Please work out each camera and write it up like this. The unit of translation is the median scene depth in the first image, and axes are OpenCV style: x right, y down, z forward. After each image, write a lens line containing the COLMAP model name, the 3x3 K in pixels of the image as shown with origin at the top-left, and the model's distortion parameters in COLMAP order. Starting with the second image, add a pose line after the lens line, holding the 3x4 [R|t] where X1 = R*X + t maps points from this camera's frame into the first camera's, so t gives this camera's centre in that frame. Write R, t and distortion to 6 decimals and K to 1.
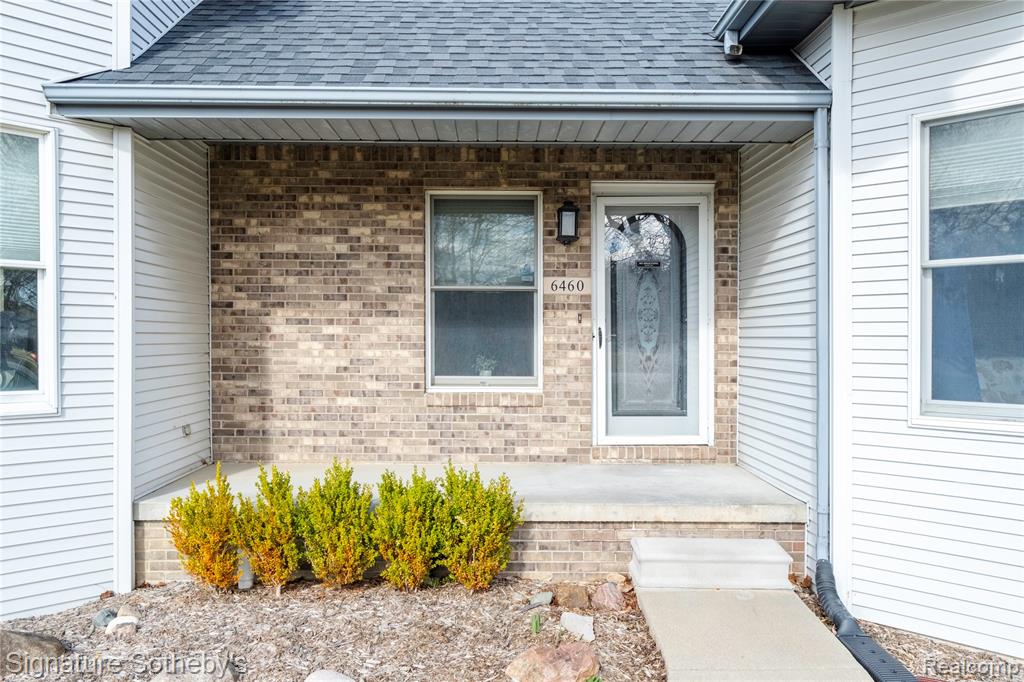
lens RADIAL K [[807.0, 0, 511.1], [0, 807.0, 340.0], [0, 0, 1]] dist [0.001815, 0.000436]
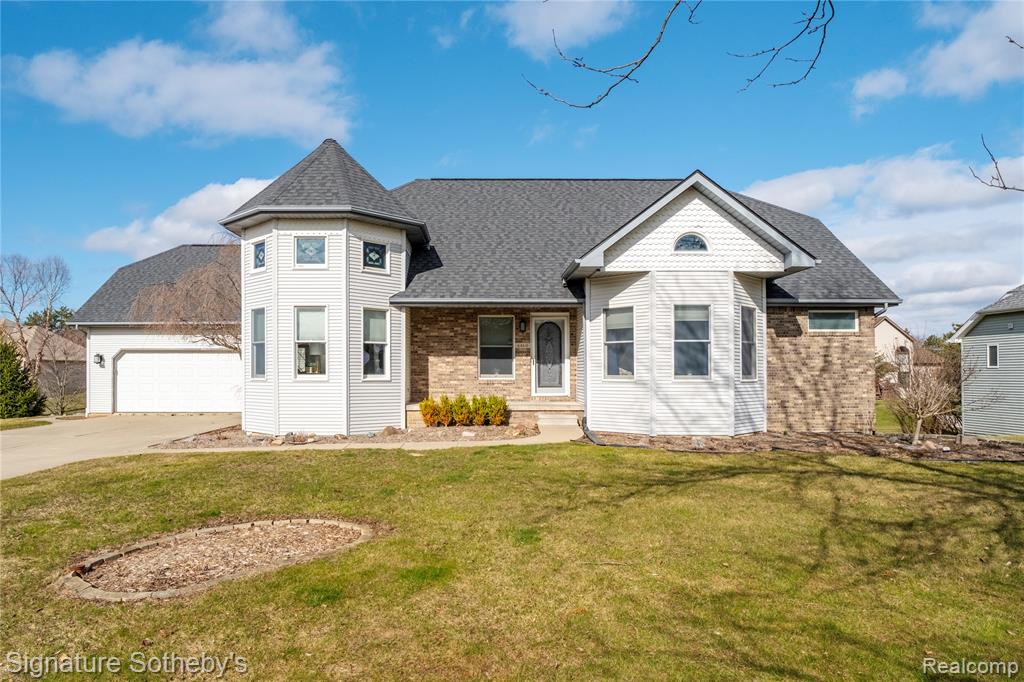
lens RADIAL K [[663.0, 0, 512.3], [0, 663.0, 347.9], [0, 0, 1]] dist [0.000074, 0.000176]
pose [[0.999834, -0.004152, 0.017746, -0.017768], [0.004787, 0.999344, -0.035909, 0.035704], [-0.017585, 0.035988, 0.999197, -1.610403]]
